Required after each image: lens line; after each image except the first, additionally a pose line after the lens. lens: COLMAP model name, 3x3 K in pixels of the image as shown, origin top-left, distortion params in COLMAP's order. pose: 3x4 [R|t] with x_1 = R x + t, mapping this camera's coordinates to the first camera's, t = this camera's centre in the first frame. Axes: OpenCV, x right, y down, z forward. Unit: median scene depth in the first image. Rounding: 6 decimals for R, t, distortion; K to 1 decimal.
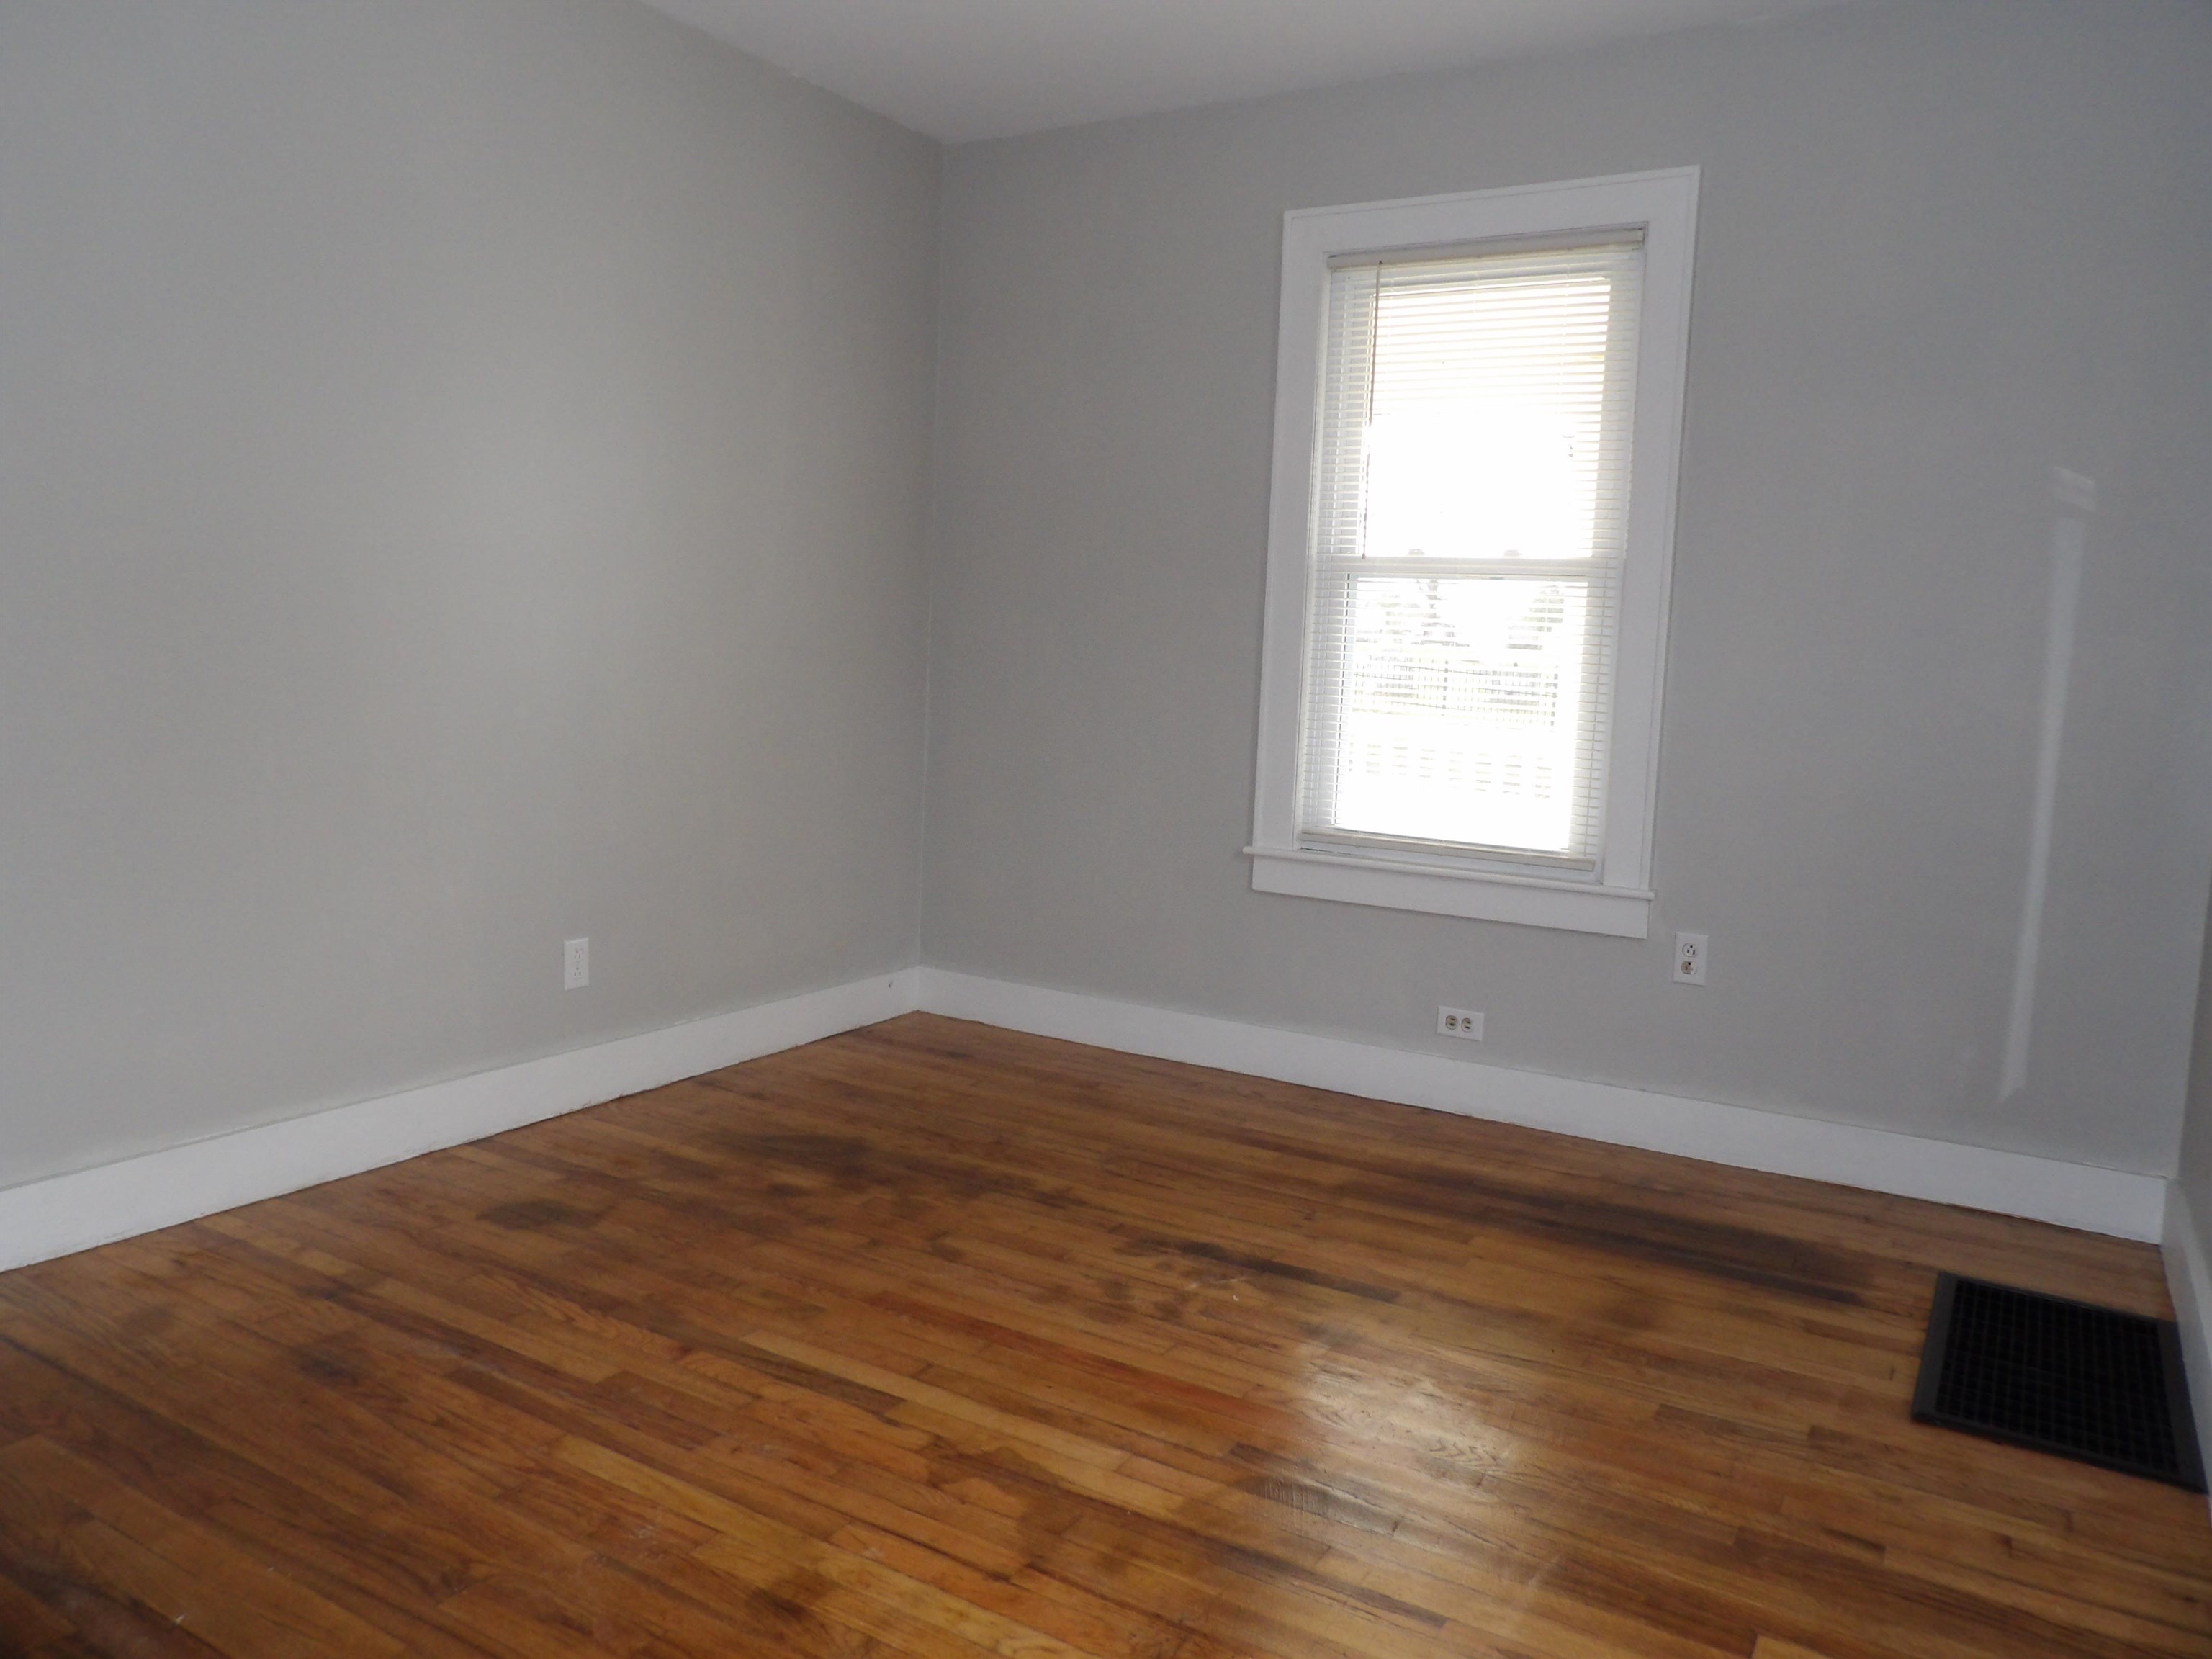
lens RADIAL K [[1555.0, 0, 1089.6], [0, 1555.0, 807.6], [0, 0, 1]] dist [-0.065033, 0.072101]
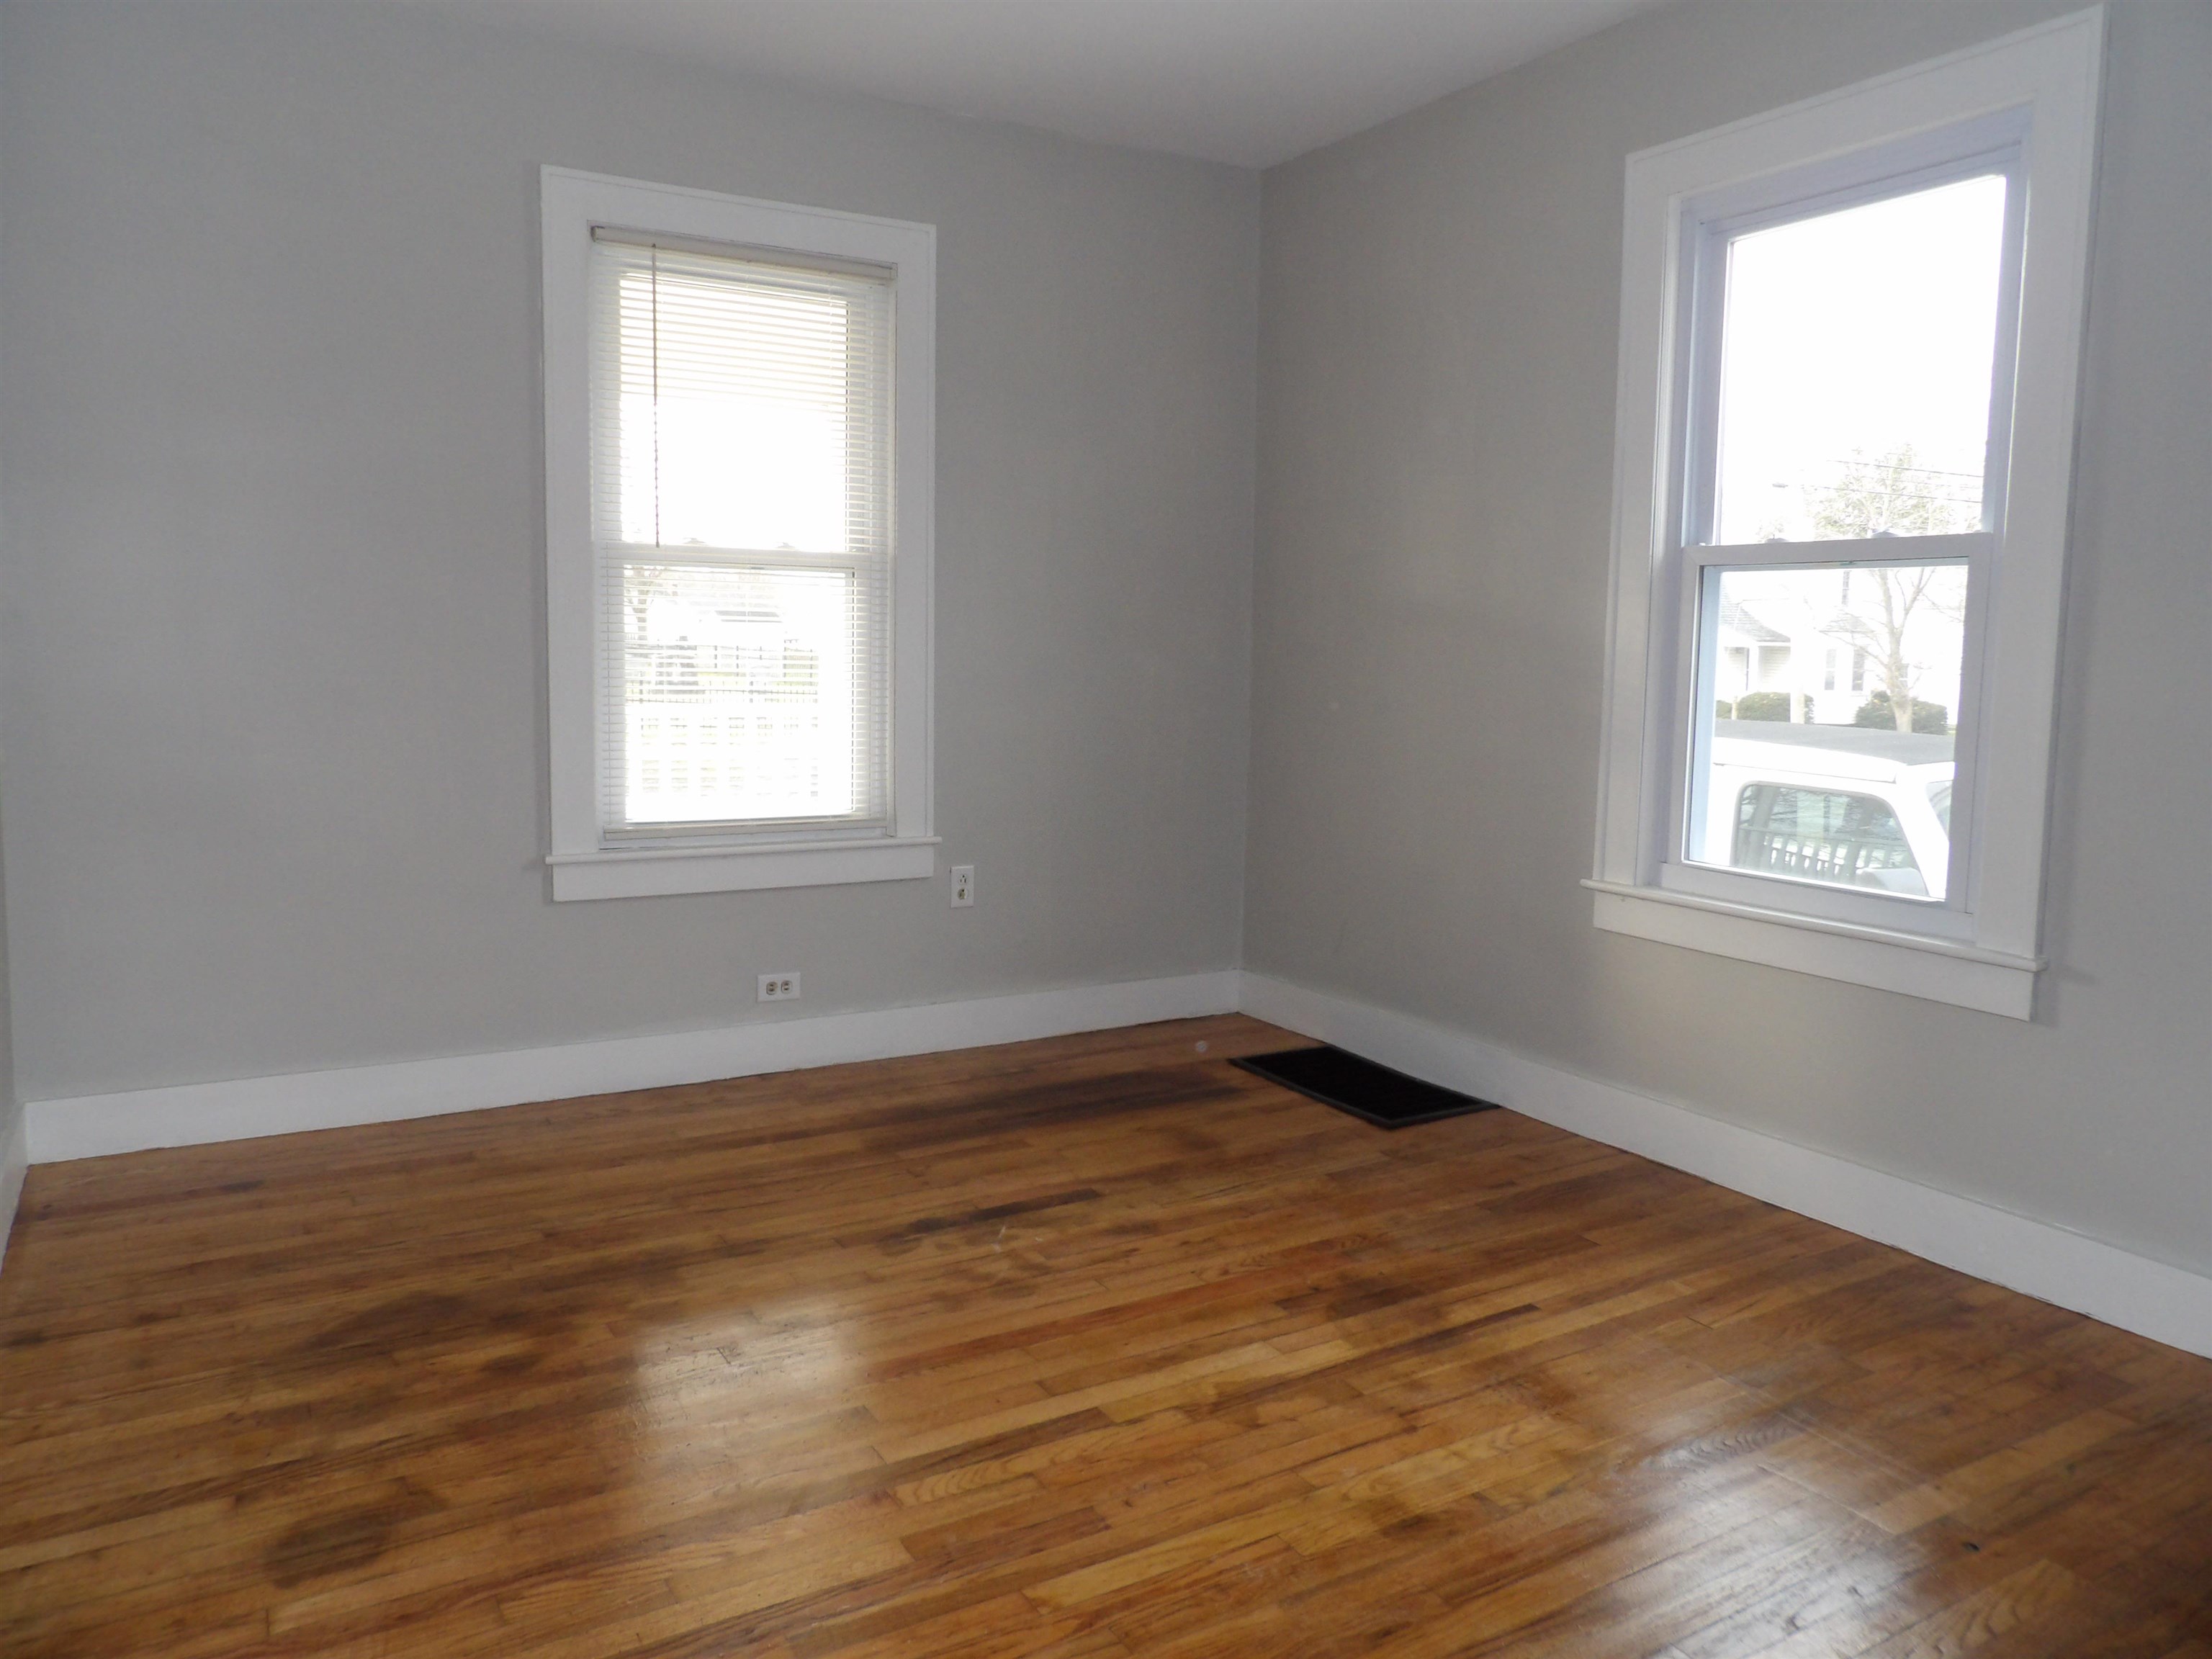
lens RADIAL K [[1555.0, 0, 1089.6], [0, 1555.0, 807.6], [0, 0, 1]] dist [-0.065033, 0.072101]
pose [[0.473120, -0.126222, 0.871909, -0.829383], [0.089412, 0.991453, 0.095011, -0.094867], [-0.876449, 0.033007, 0.480362, 0.424444]]
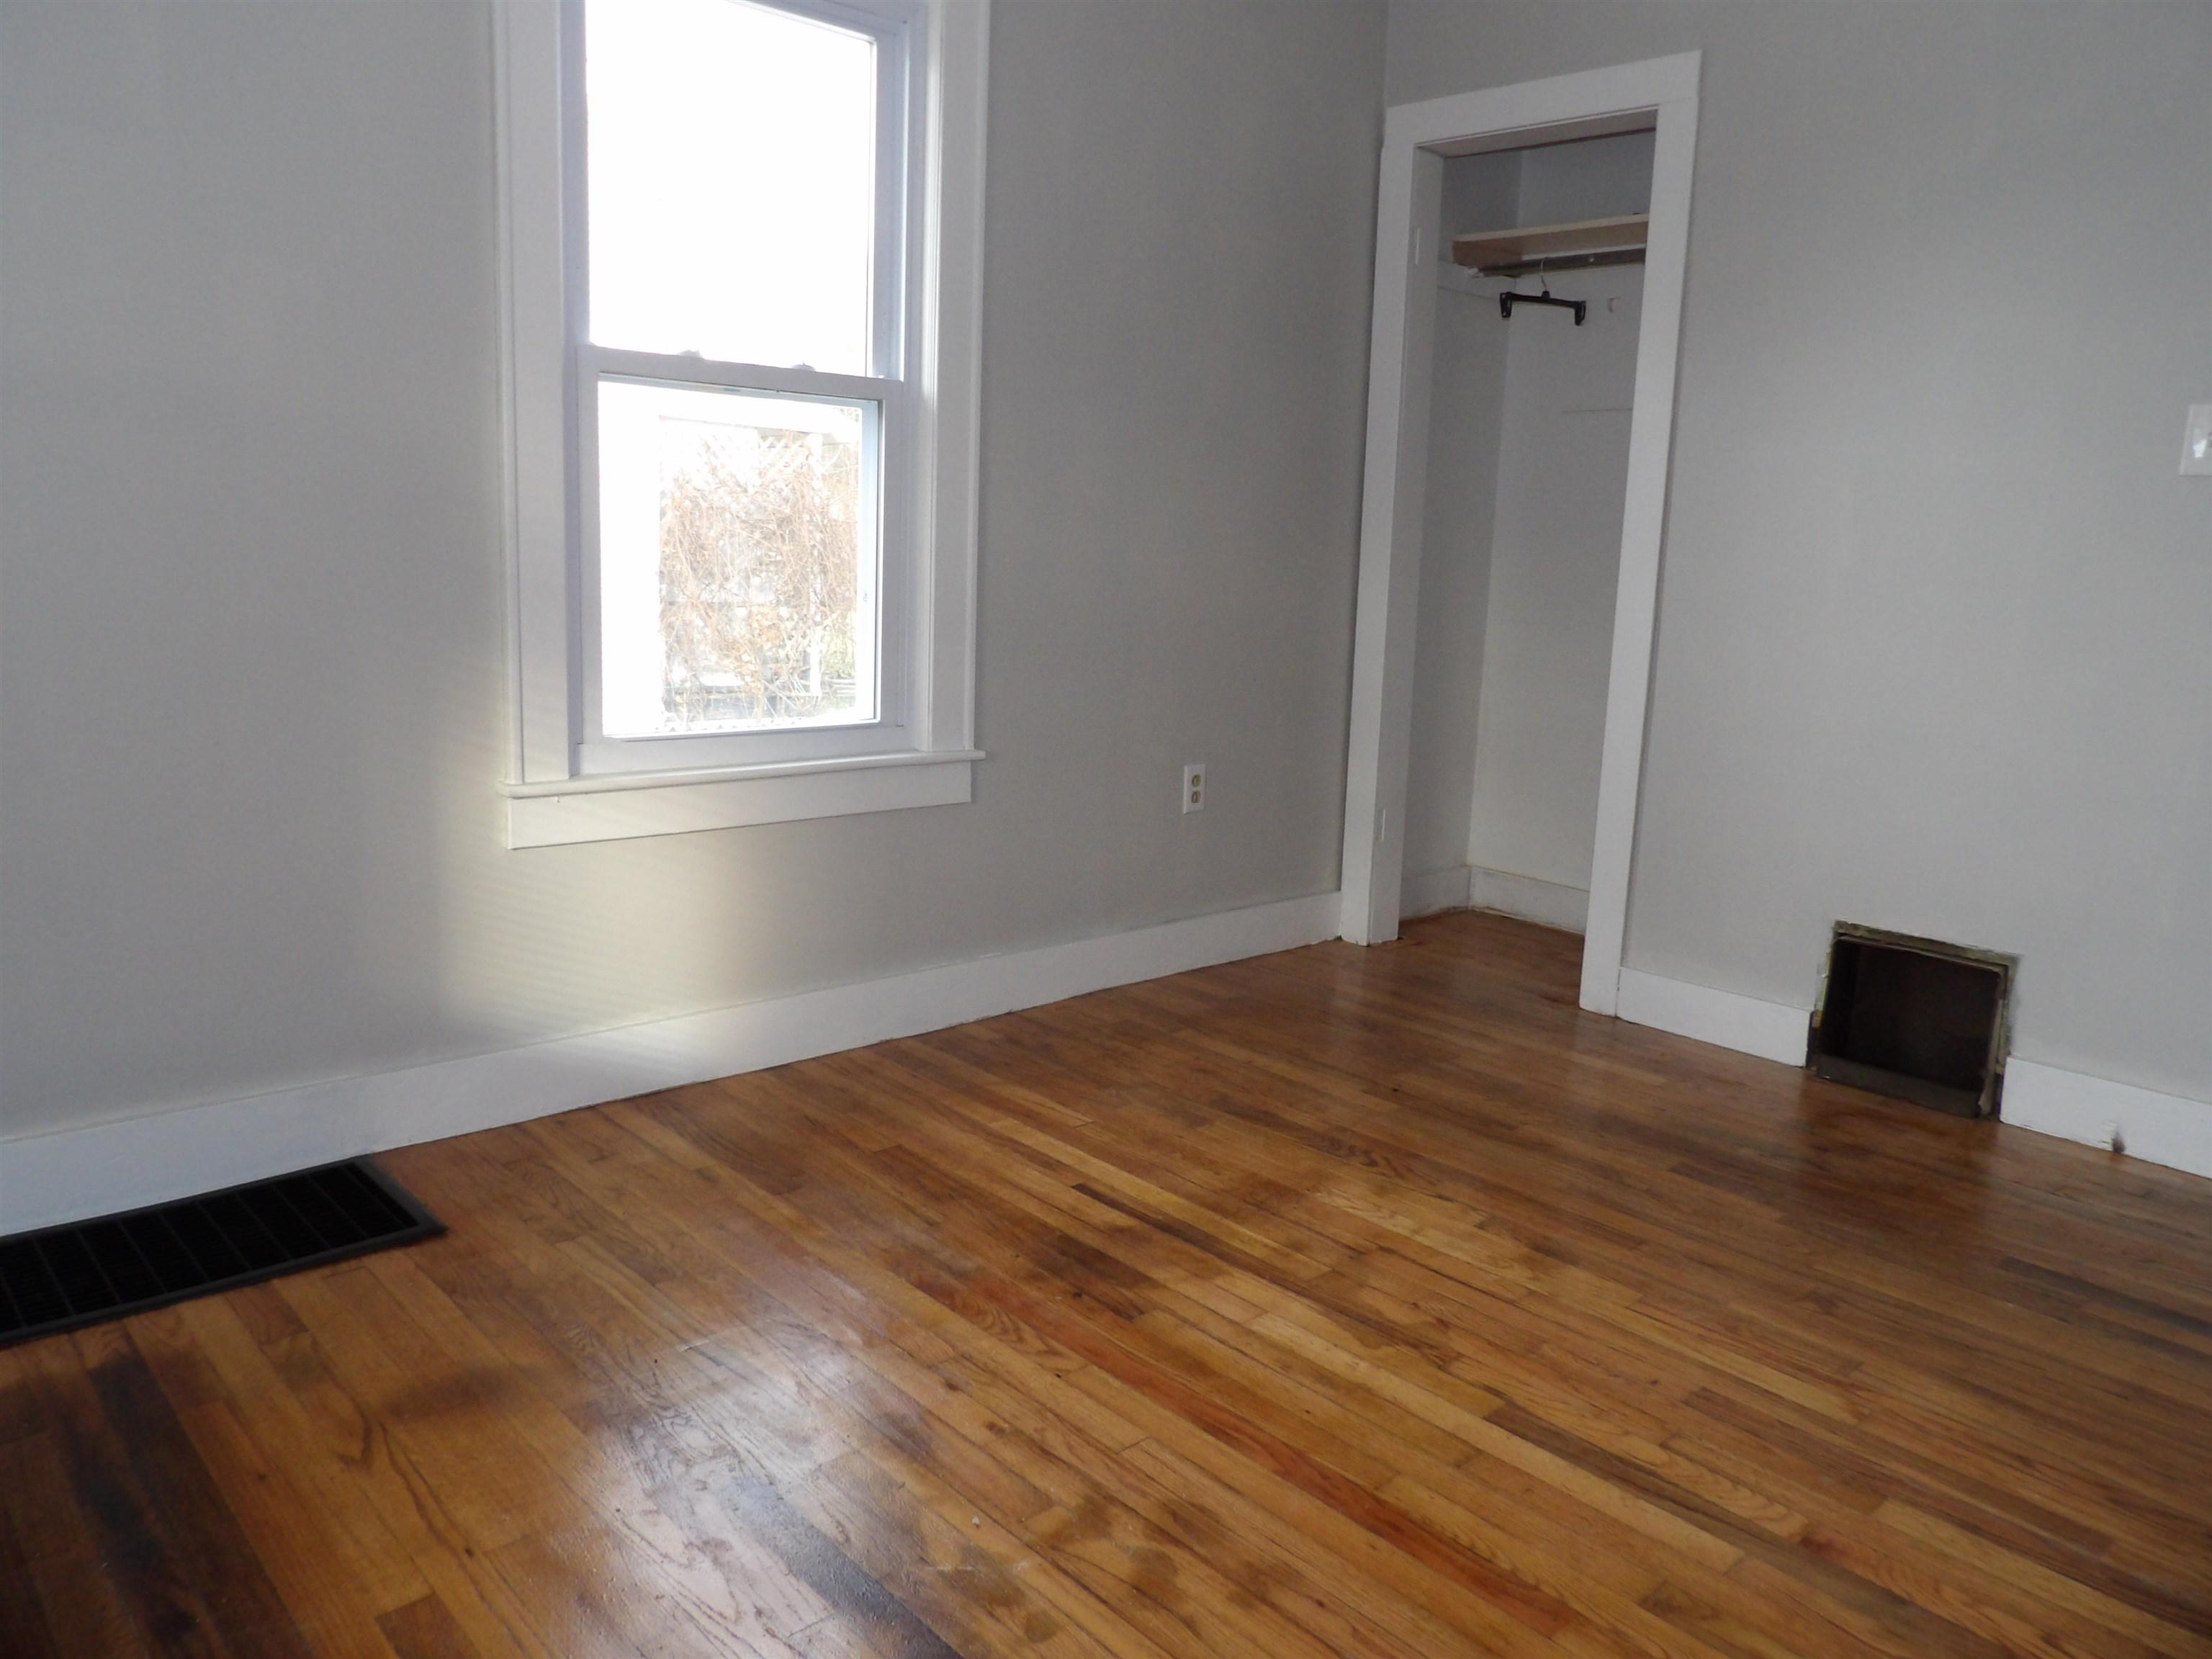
lens RADIAL K [[1564.2, 0, 1101.6], [0, 1564.2, 804.7], [0, 0, 1]] dist [-0.062522, 0.075171]
pose [[-0.959563, -0.114307, 0.257241, -0.084321], [-0.044169, 0.963662, 0.263449, -0.134066], [-0.278007, 0.241434, -0.929743, 1.514516]]
